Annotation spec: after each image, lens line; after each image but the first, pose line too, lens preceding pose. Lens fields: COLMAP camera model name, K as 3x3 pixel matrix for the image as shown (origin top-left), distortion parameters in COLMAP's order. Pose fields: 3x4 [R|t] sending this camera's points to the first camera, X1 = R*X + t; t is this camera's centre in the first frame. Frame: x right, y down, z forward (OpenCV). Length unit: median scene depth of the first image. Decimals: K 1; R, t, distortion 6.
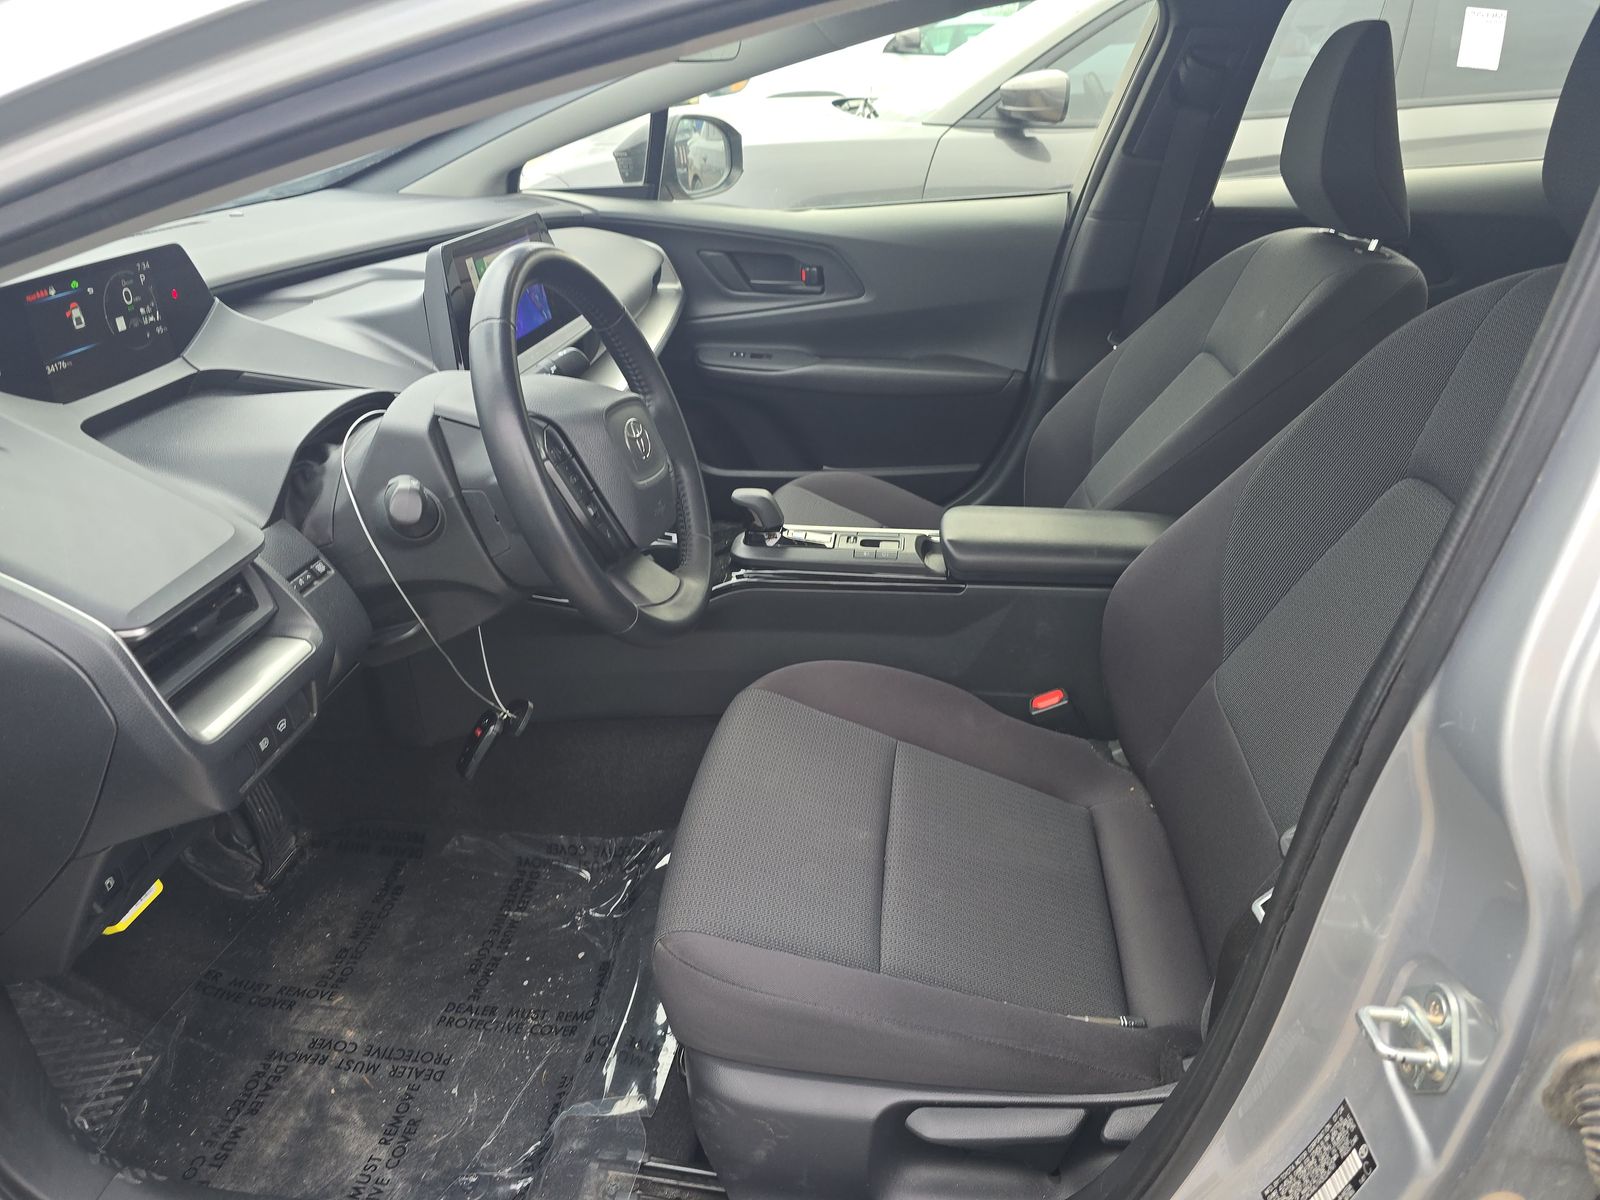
lens RADIAL K [[1081.8, 0, 799.1], [0, 1081.8, 597.9], [0, 0, 1]] dist [0.014903, -0.019422]
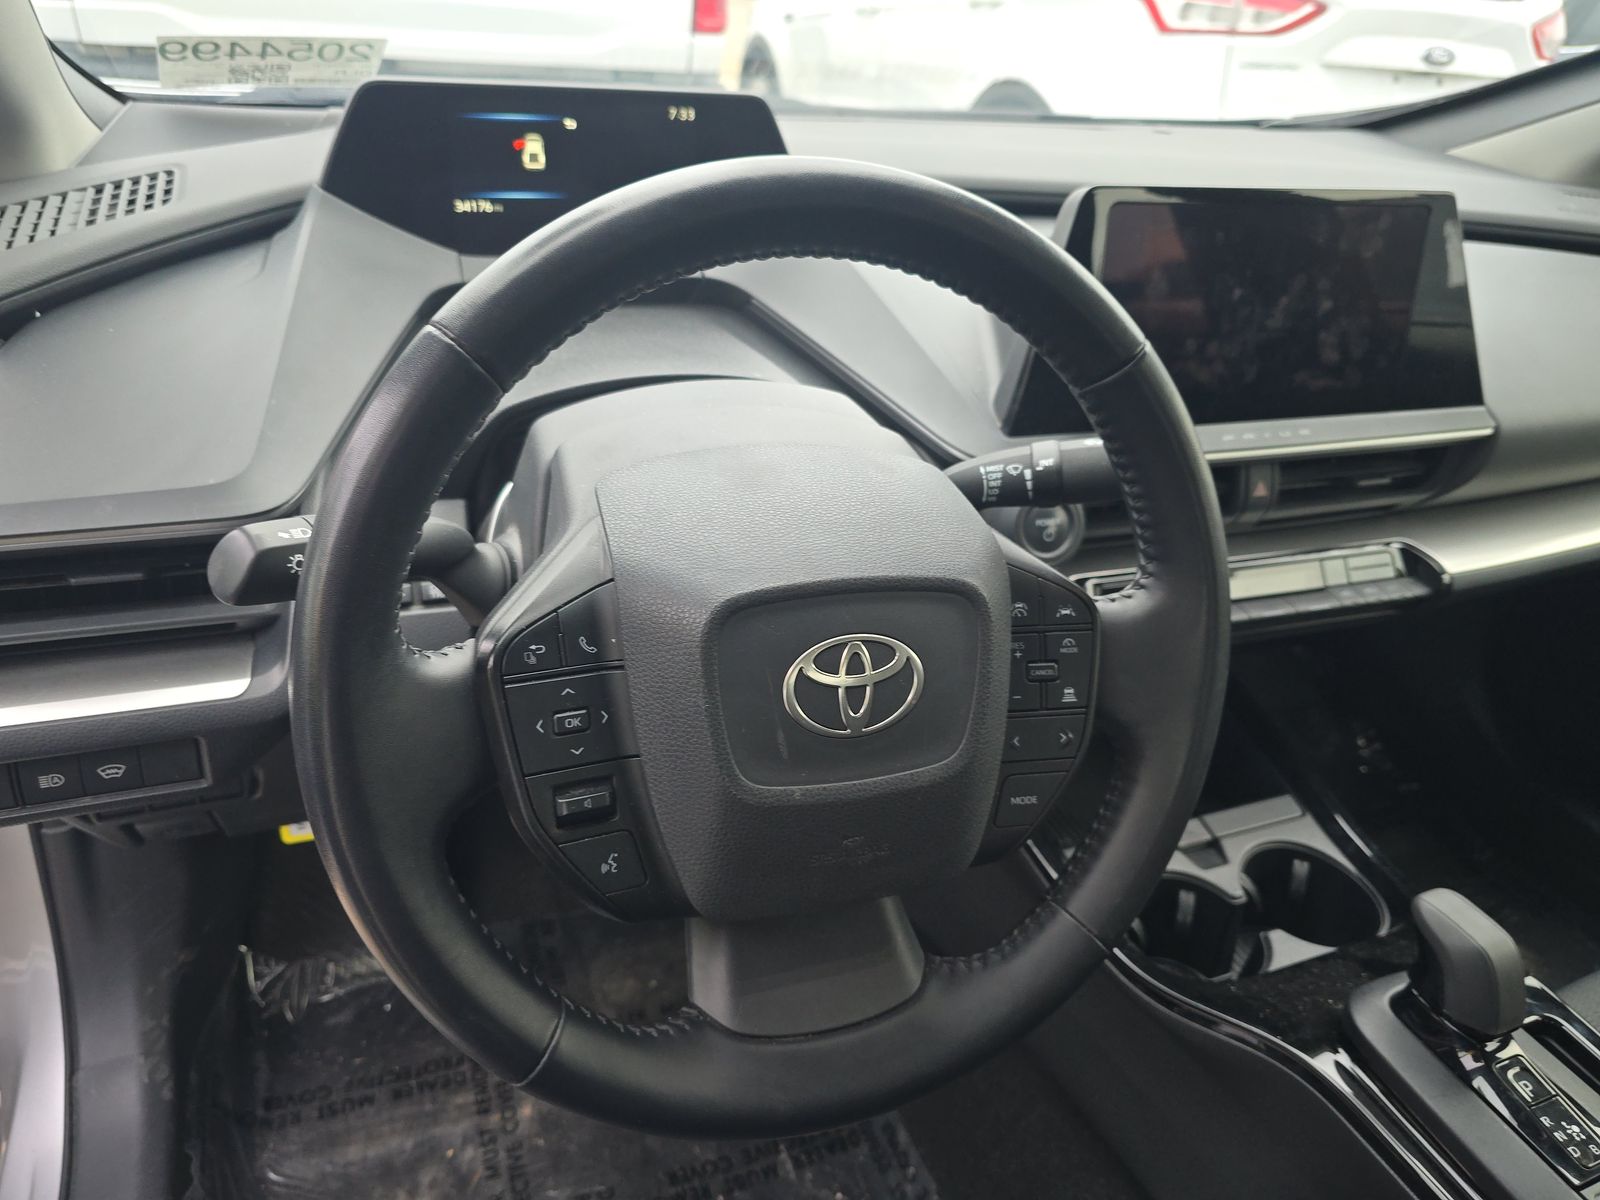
lens RADIAL K [[1081.8, 0, 798.8], [0, 1081.8, 594.9], [0, 0, 1]] dist [0.014903, -0.019422]
pose [[0.469654, 0.473340, -0.745234, 0.109406], [-0.460217, 0.851622, 0.250879, -0.250193], [0.753409, 0.225144, 0.617807, 0.688781]]
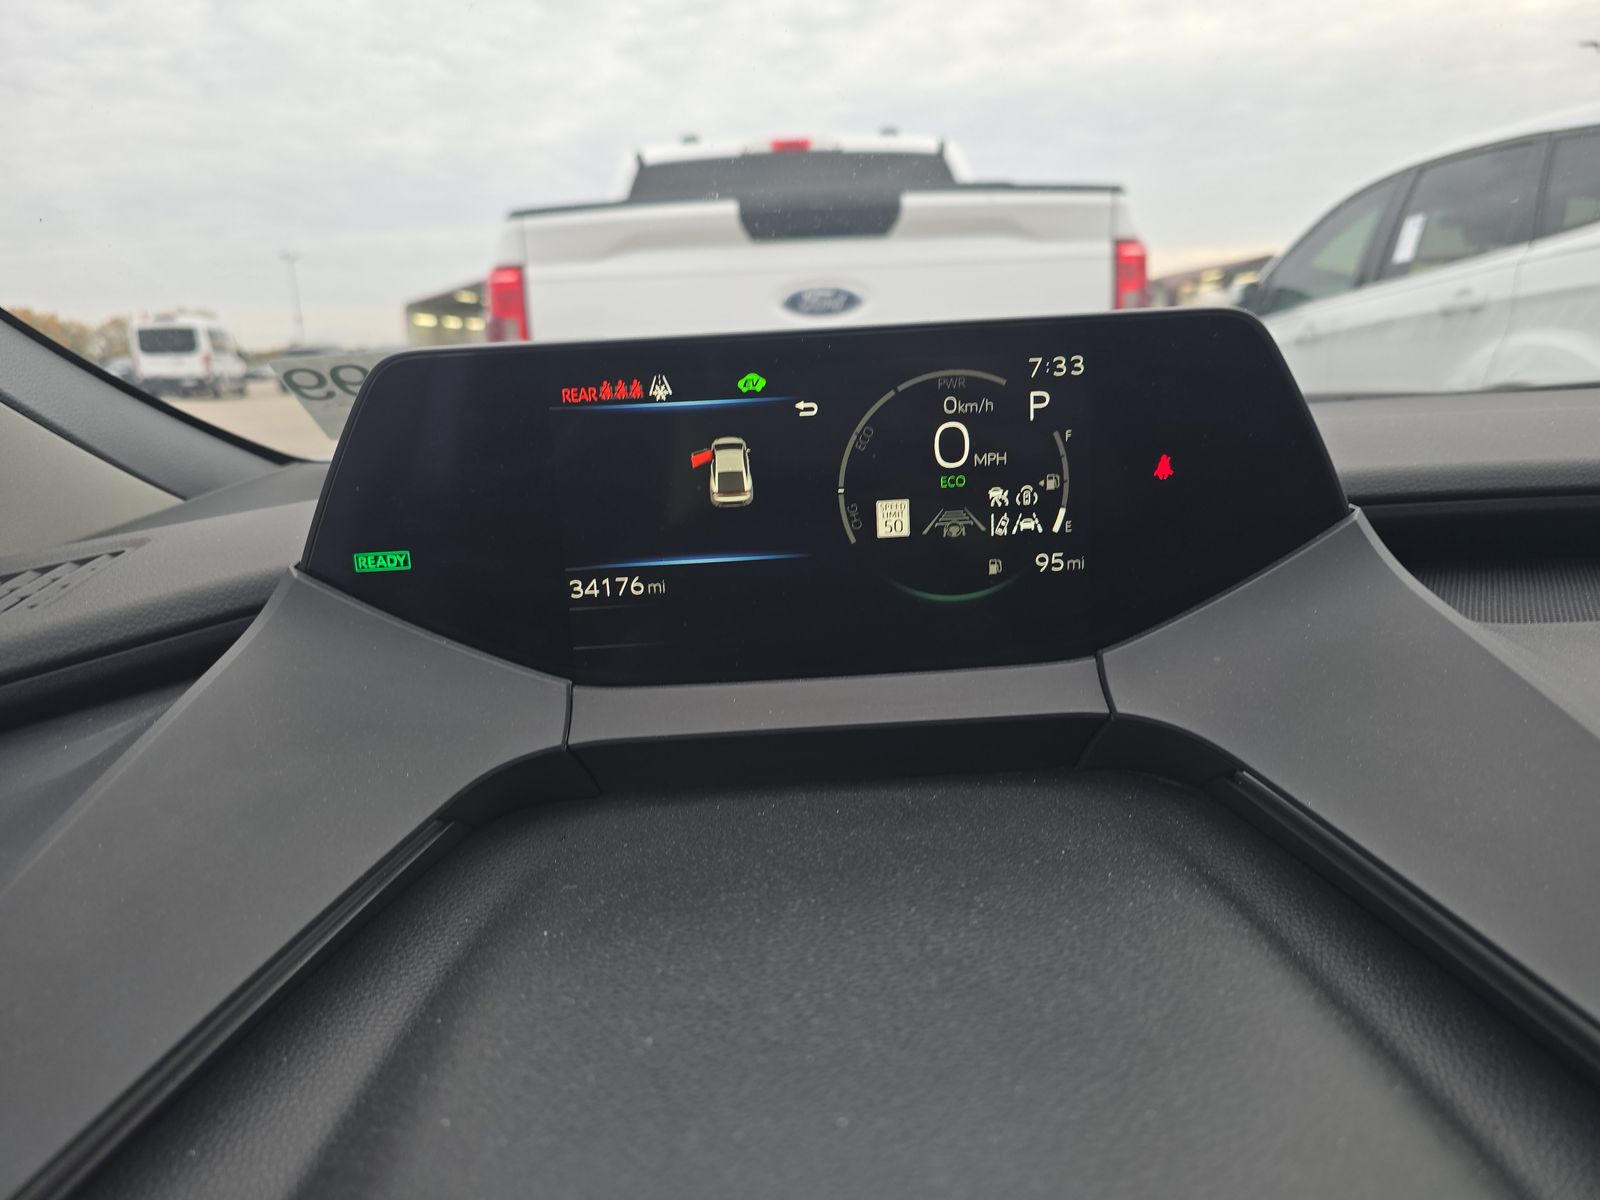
lens RADIAL K [[1081.8, 0, 797.1], [0, 1081.8, 600.0], [0, 0, 1]] dist [0.014903, -0.019422]
pose [[0.139860, 0.218987, -0.965652, -0.294113], [-0.398480, 0.905227, 0.147570, -0.259996], [0.906450, 0.364154, 0.213867, 0.886970]]
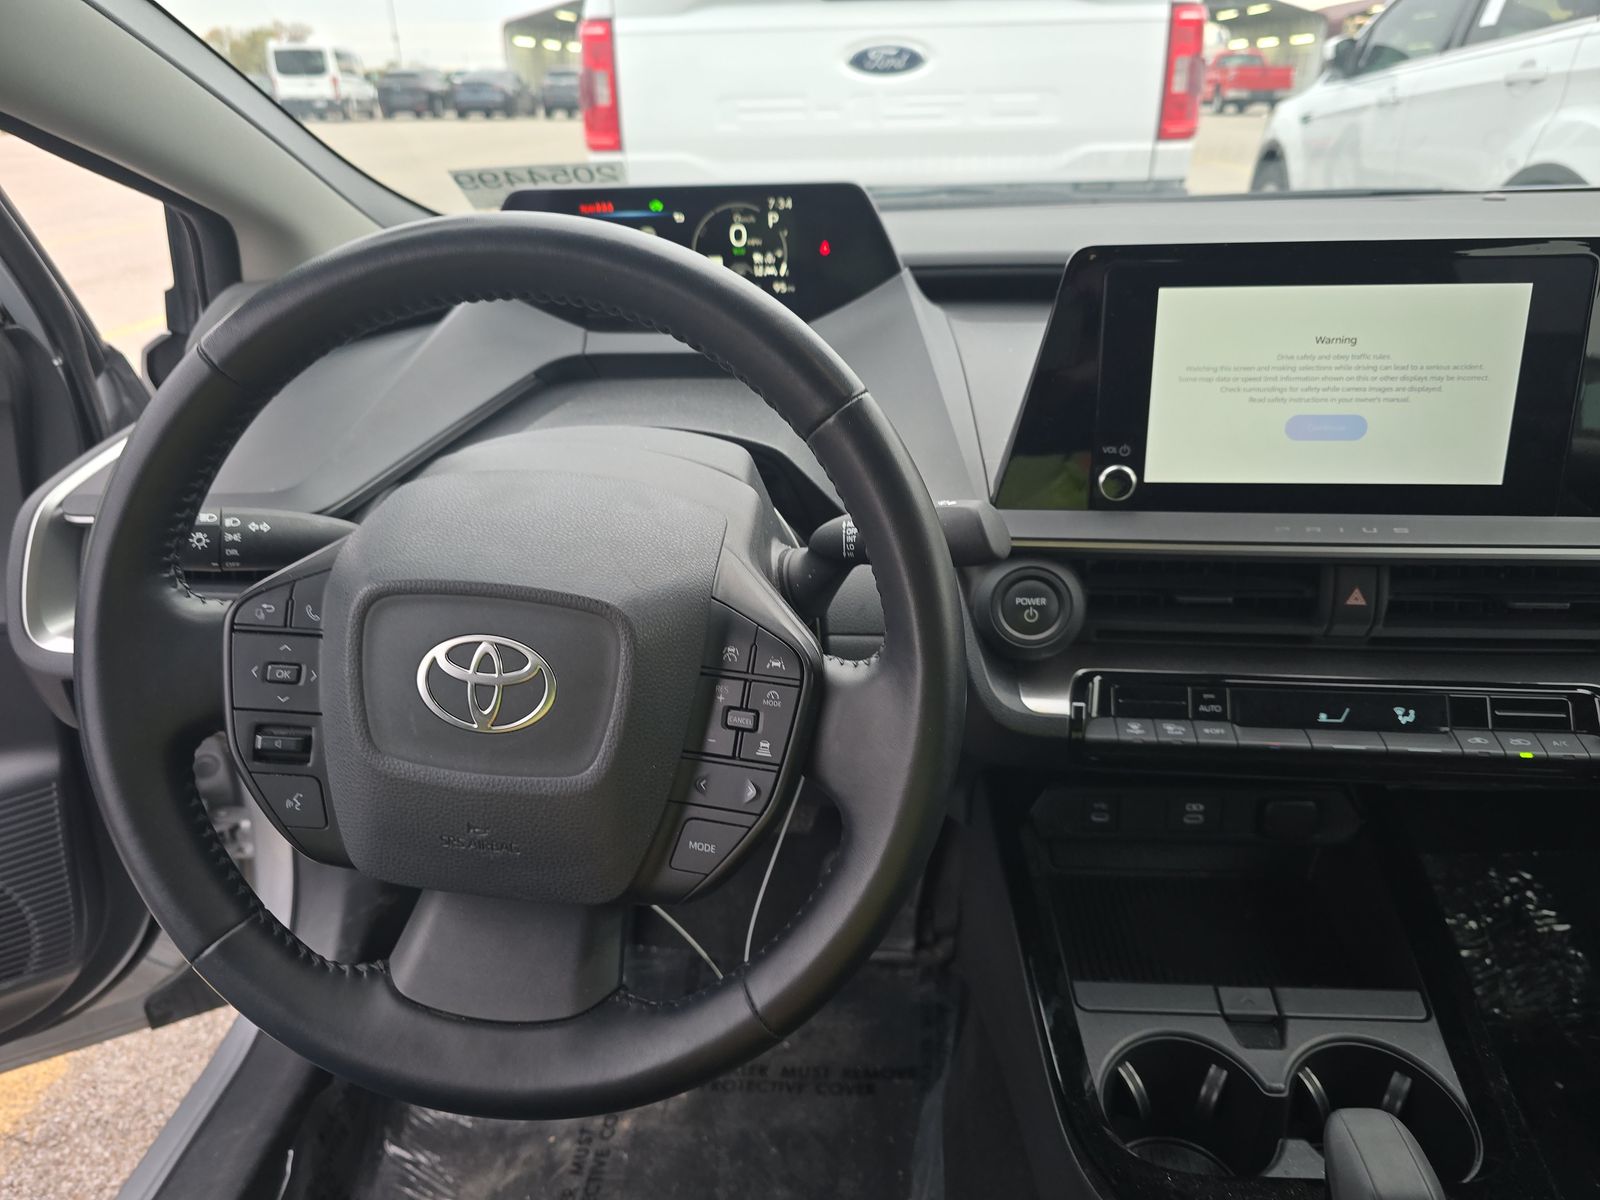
lens RADIAL K [[1081.8, 0, 802.9], [0, 1081.8, 590.9], [0, 0, 1]] dist [0.014903, -0.019422]
pose [[0.045839, 0.423366, -0.904798, 0.212490], [-0.423149, 0.828705, 0.366323, -0.366311], [0.904900, 0.366073, 0.217134, 0.946475]]
